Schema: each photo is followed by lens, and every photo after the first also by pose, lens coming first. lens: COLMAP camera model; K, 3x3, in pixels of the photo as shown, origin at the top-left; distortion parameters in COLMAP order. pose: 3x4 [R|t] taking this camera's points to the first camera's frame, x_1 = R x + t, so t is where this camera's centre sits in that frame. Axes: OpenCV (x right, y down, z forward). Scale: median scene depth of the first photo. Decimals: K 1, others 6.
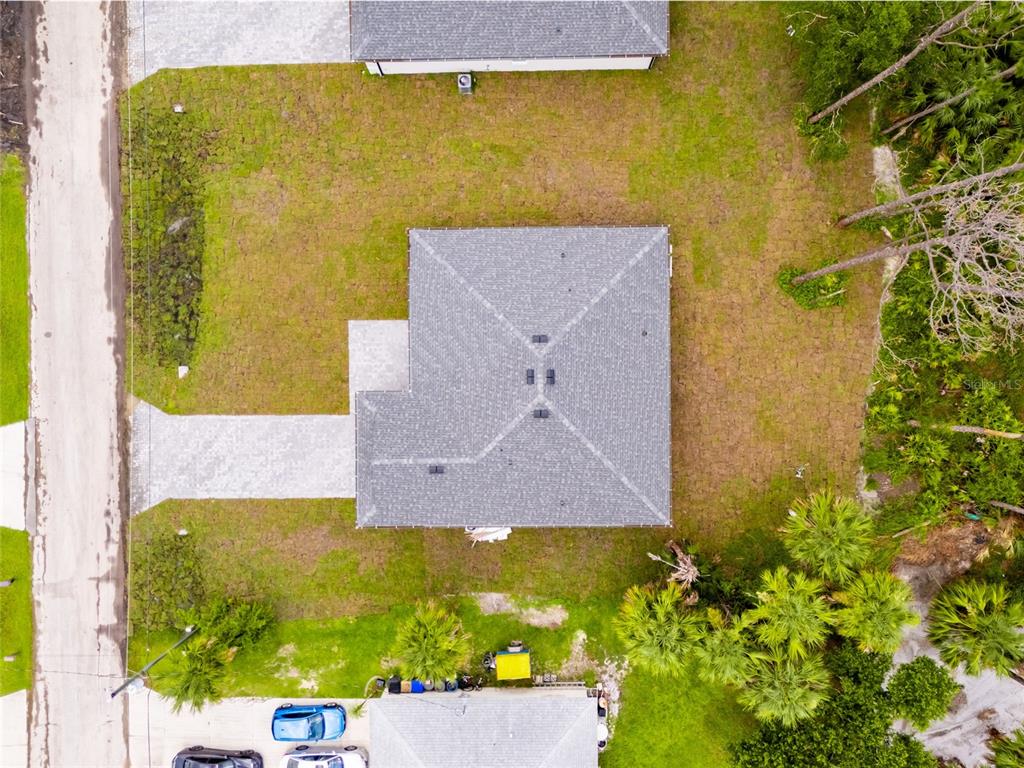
lens RADIAL K [[790.3, 0, 492.7], [0, 790.3, 385.1], [0, 0, 1]] dist [0.003937, 0.000198]
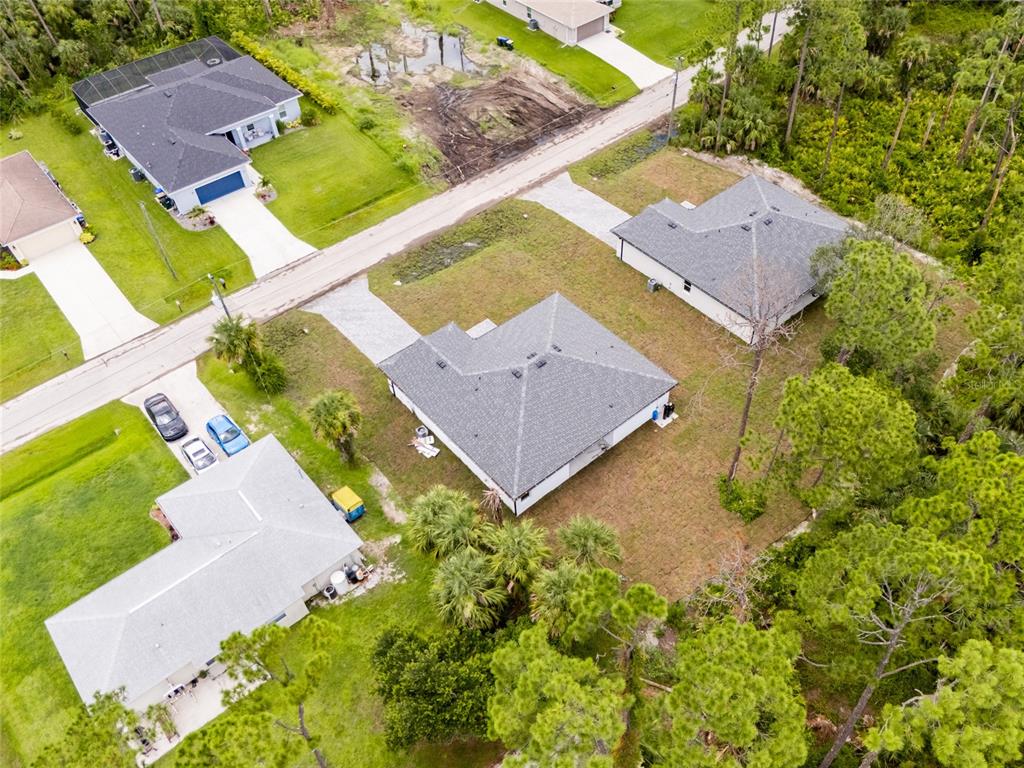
lens RADIAL K [[829.2, 0, 556.0], [0, 829.2, 386.9], [0, 0, 1]] dist [-0.000690, -0.002694]
pose [[0.652320, 0.564239, -0.506076, 0.759149], [-0.757943, 0.484734, -0.436527, 0.560443], [-0.000993, 0.668332, 0.743863, -0.085114]]
